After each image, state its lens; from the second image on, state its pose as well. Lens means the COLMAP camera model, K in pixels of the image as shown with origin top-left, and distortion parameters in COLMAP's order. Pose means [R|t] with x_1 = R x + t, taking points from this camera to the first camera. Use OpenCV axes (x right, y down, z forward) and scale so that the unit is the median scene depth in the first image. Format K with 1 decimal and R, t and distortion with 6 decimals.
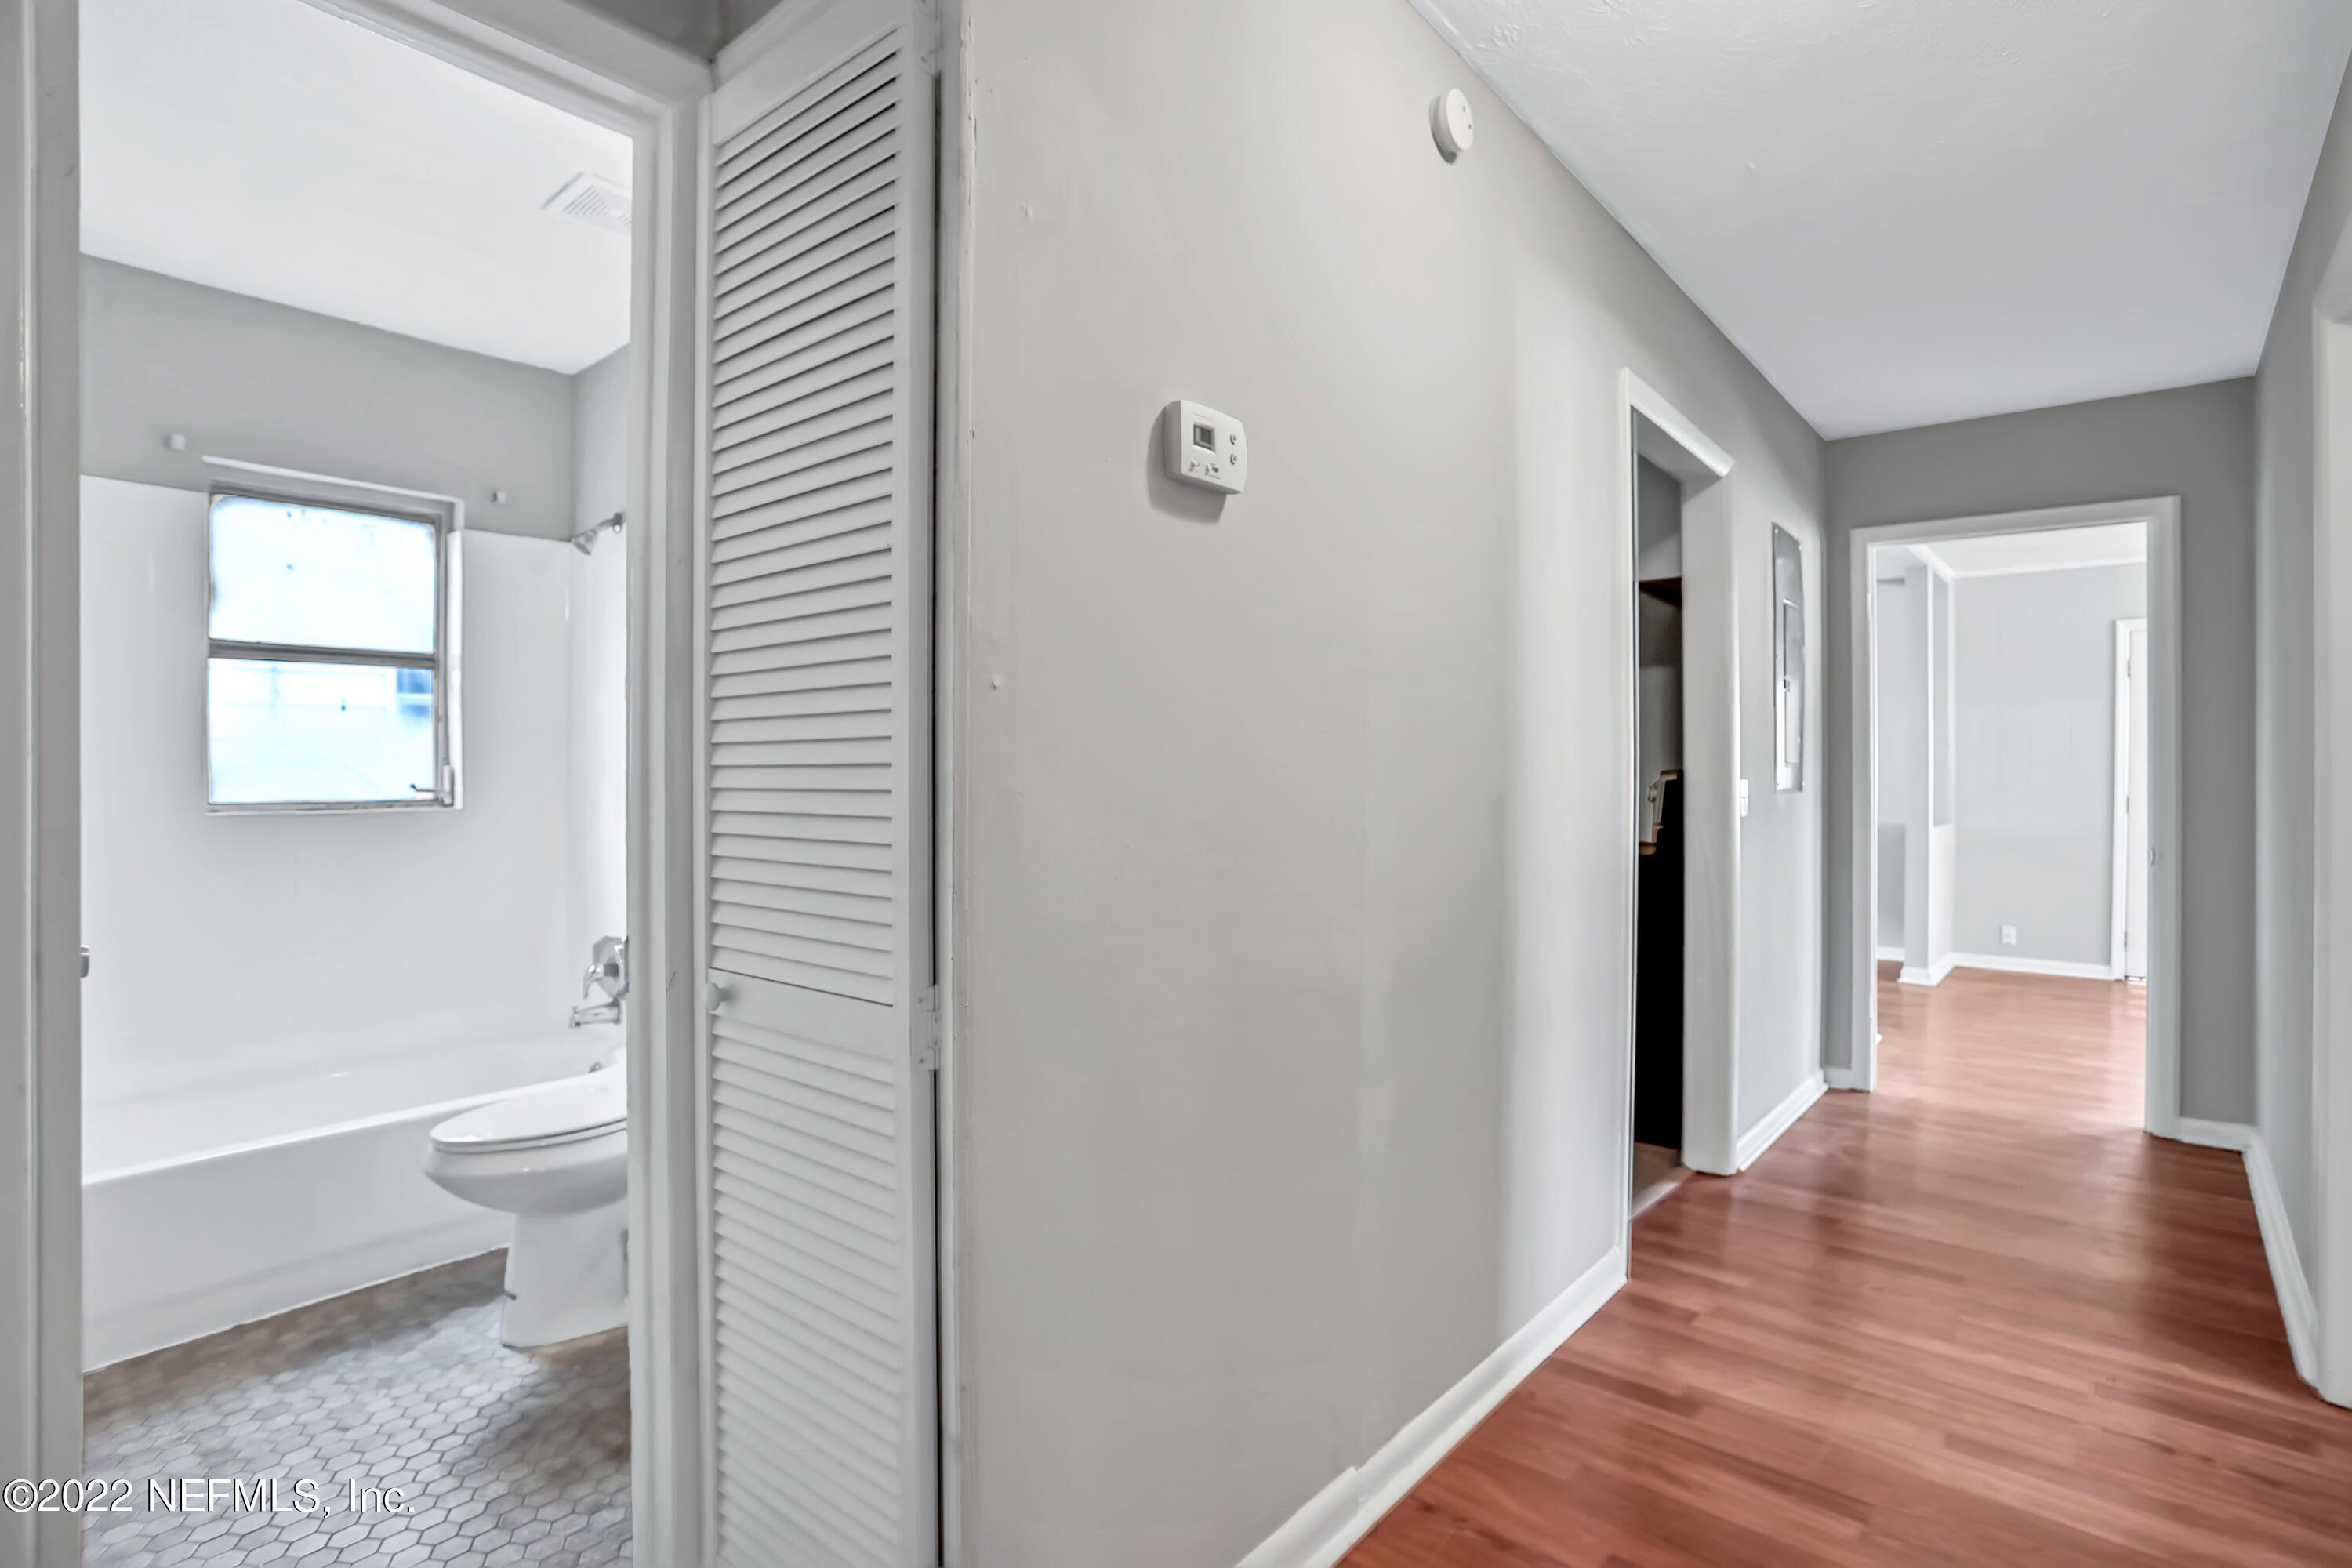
lens RADIAL K [[1133.8, 0, 1179.3], [0, 1133.8, 777.7], [0, 0, 1]] dist [-0.004780, -0.000521]
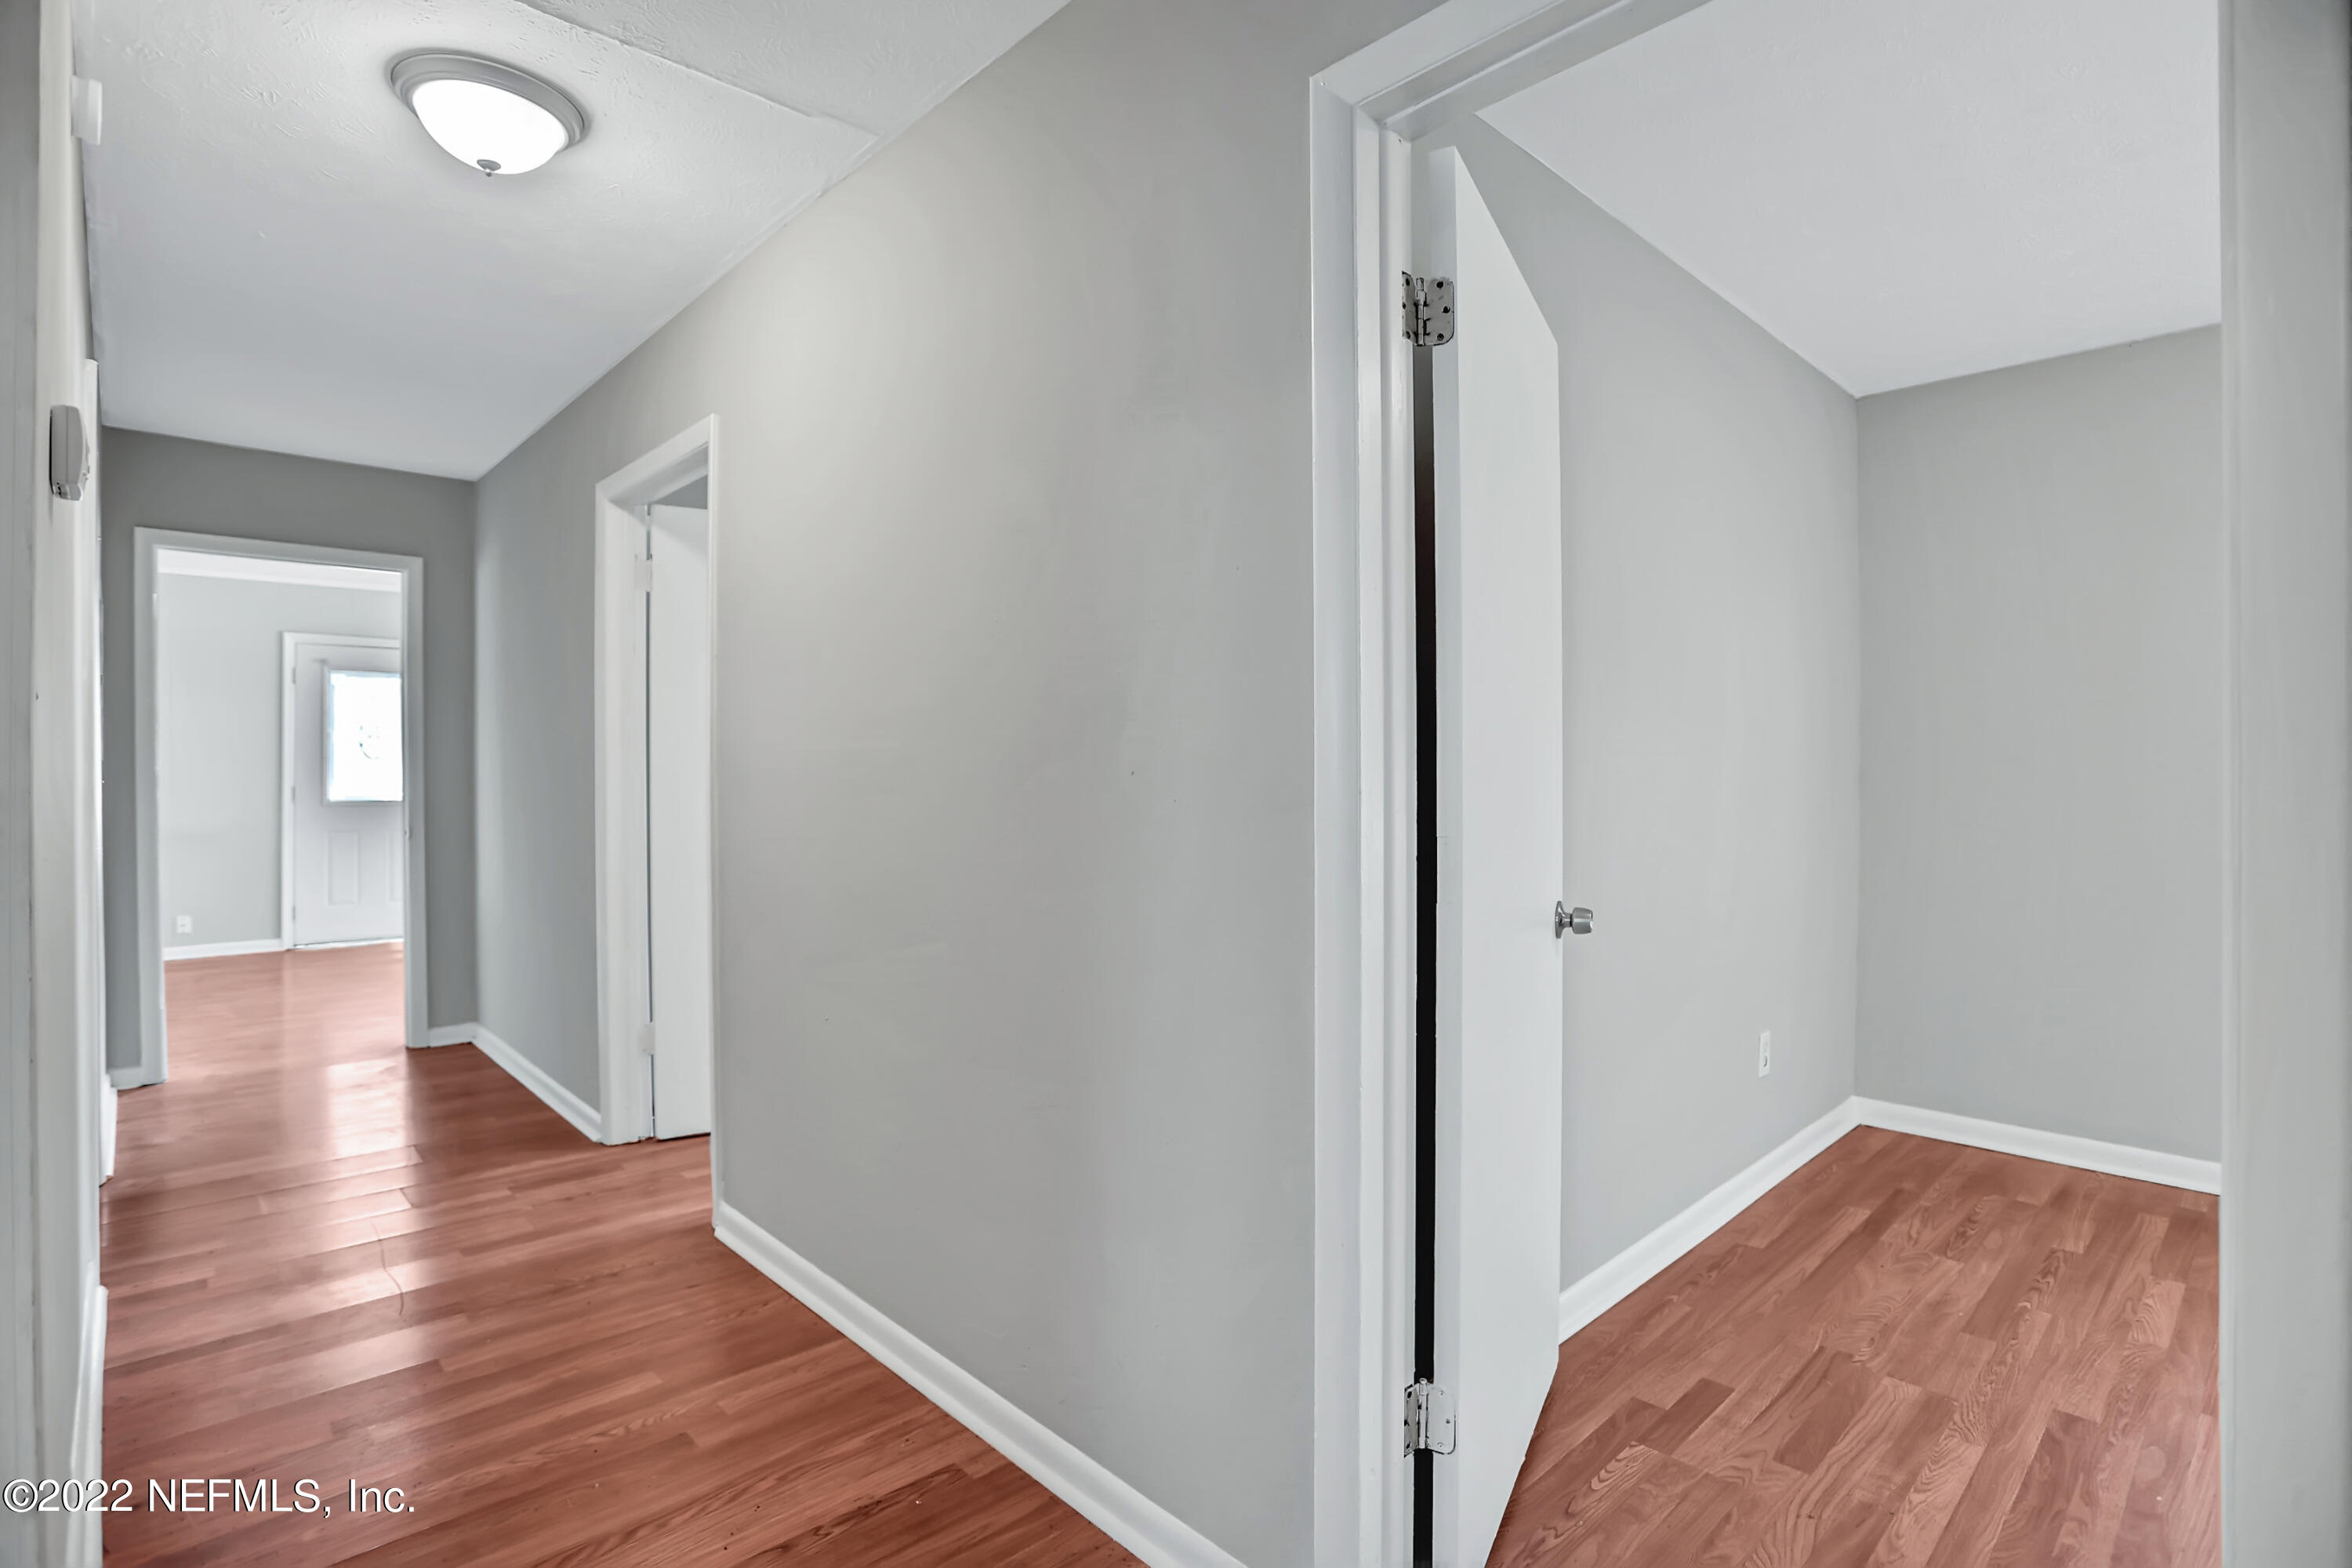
lens RADIAL K [[1133.8, 0, 1179.3], [0, 1133.8, 777.7], [0, 0, 1]] dist [-0.004780, -0.000521]
pose [[0.100695, -0.000906, 0.994917, -0.563287], [-0.005256, 0.999985, 0.001442, -0.001920], [-0.994903, -0.005375, 0.100689, -0.010700]]
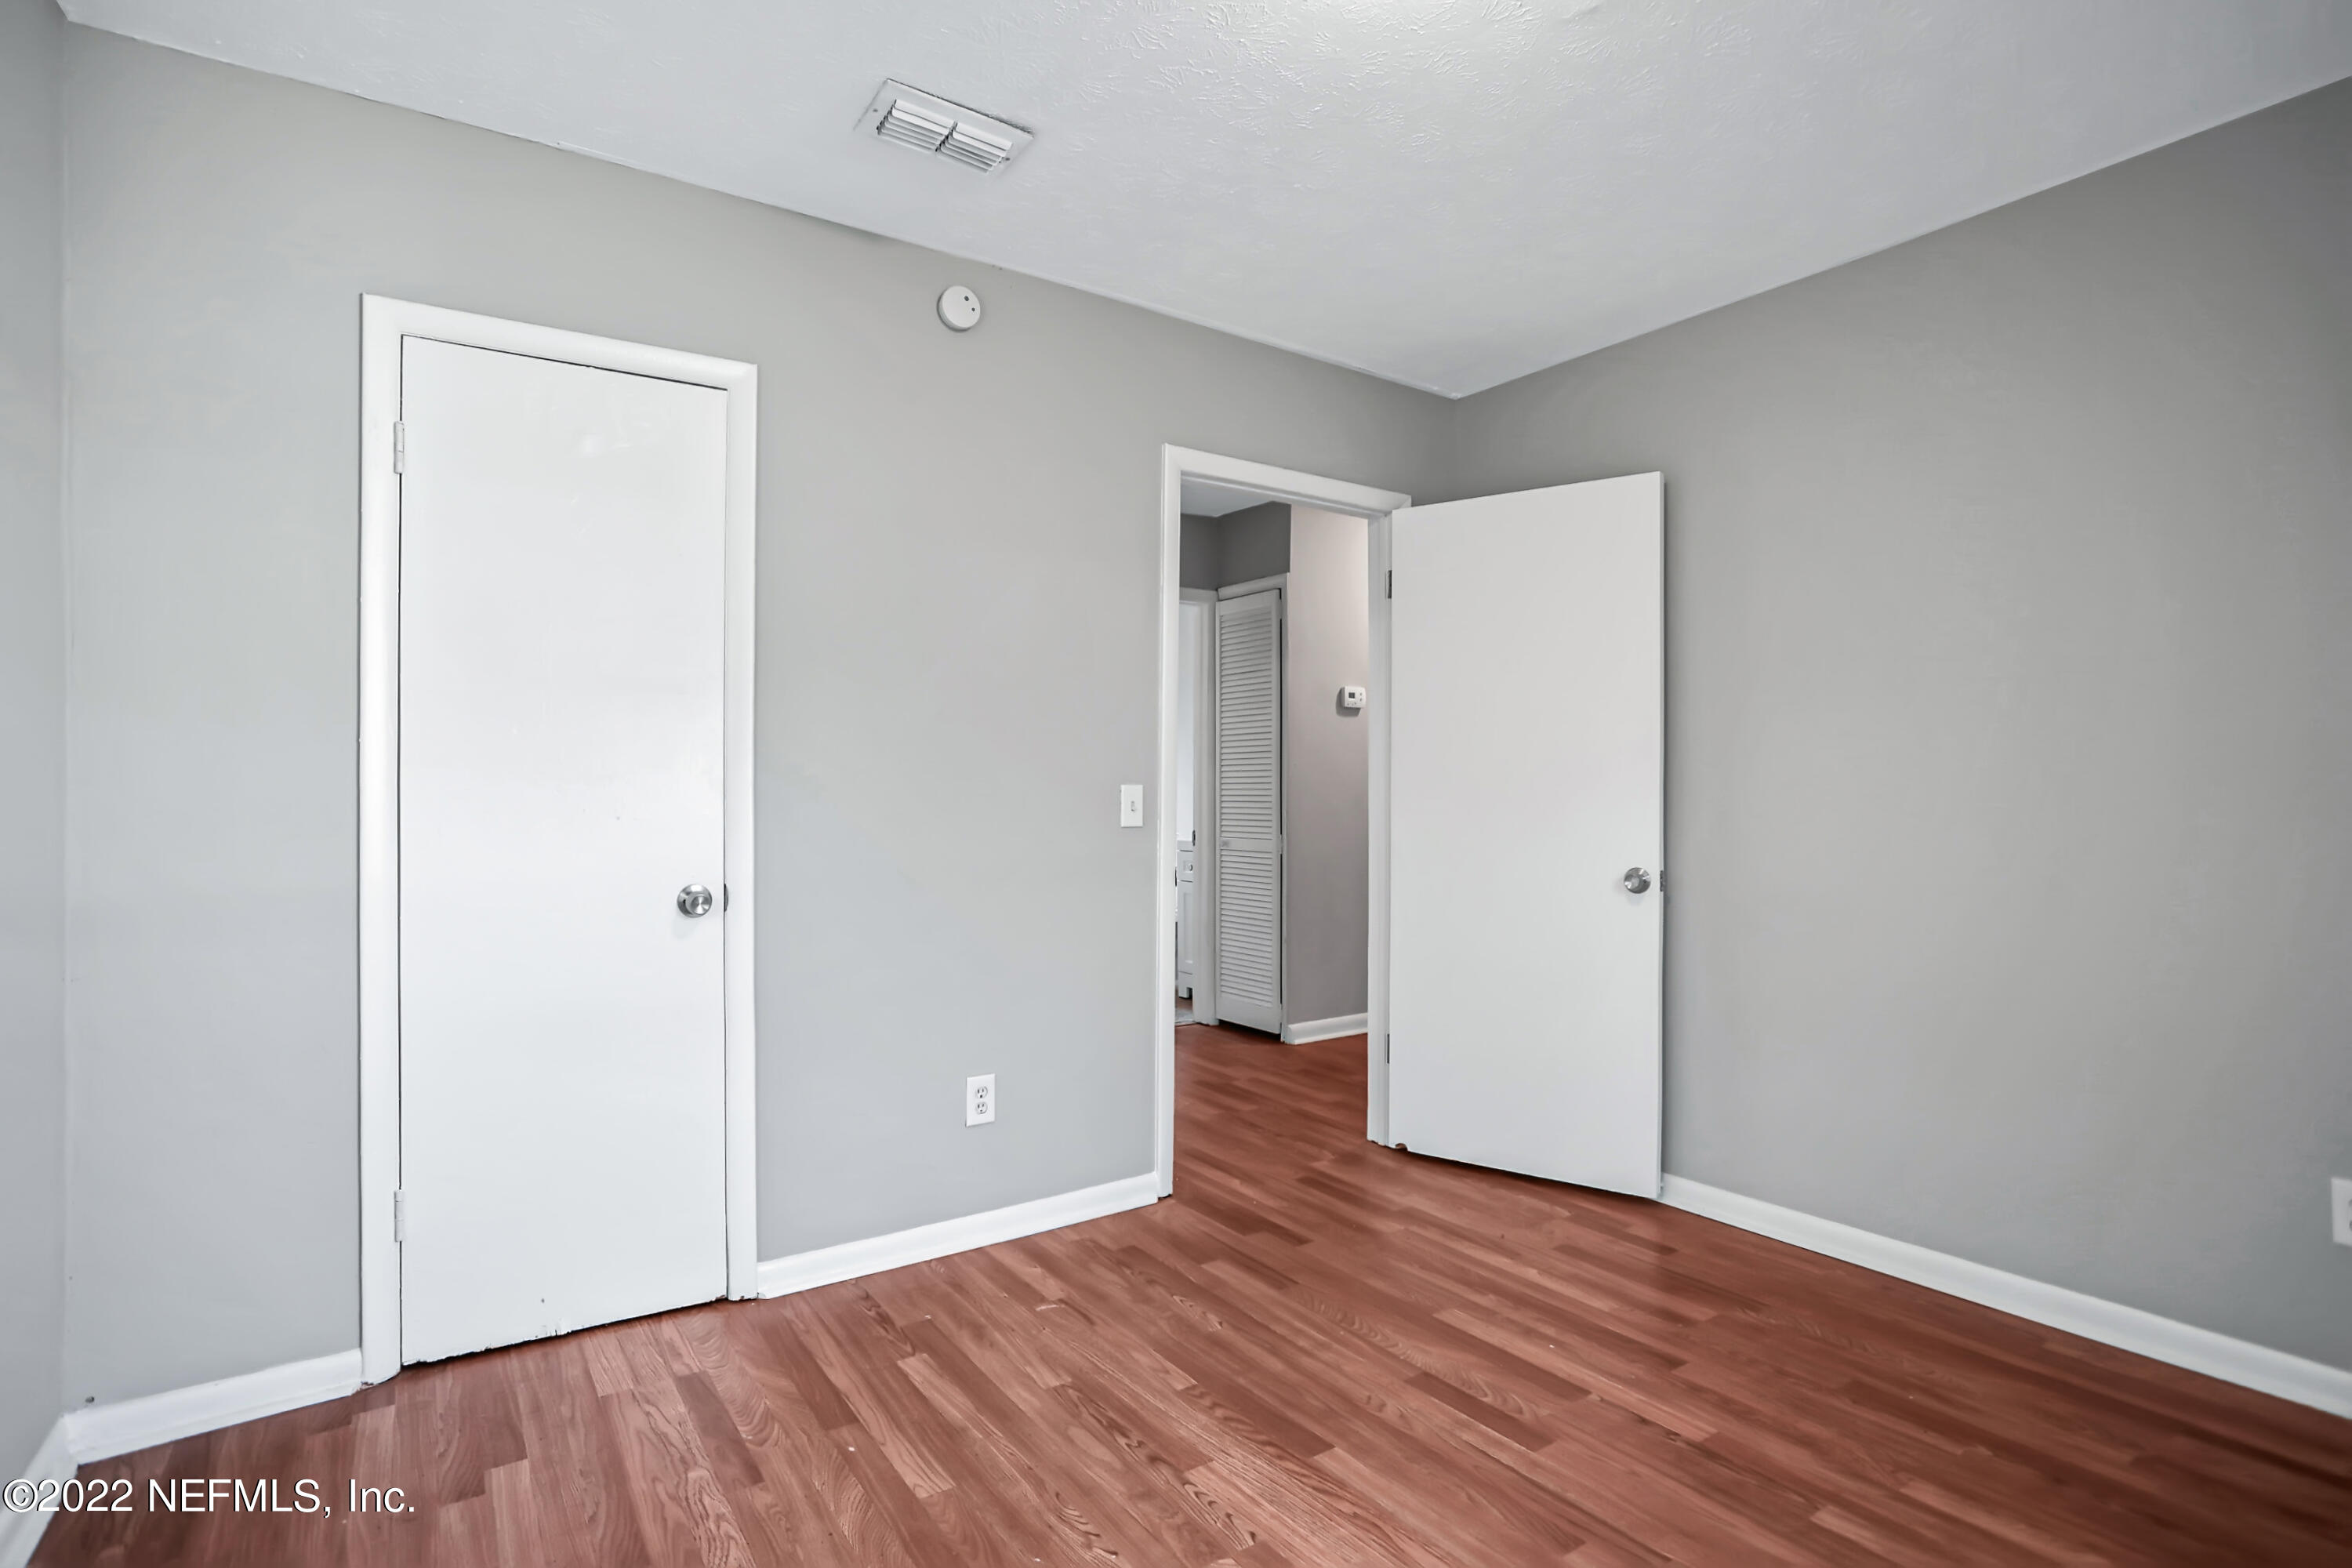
lens RADIAL K [[1133.8, 0, 1179.3], [0, 1133.8, 777.7], [0, 0, 1]] dist [-0.004780, -0.000521]
pose [[0.961145, -0.011687, -0.275797, 0.336865], [0.008107, 0.999867, -0.014119, 0.012038], [0.275925, 0.011335, 0.961112, -1.836080]]
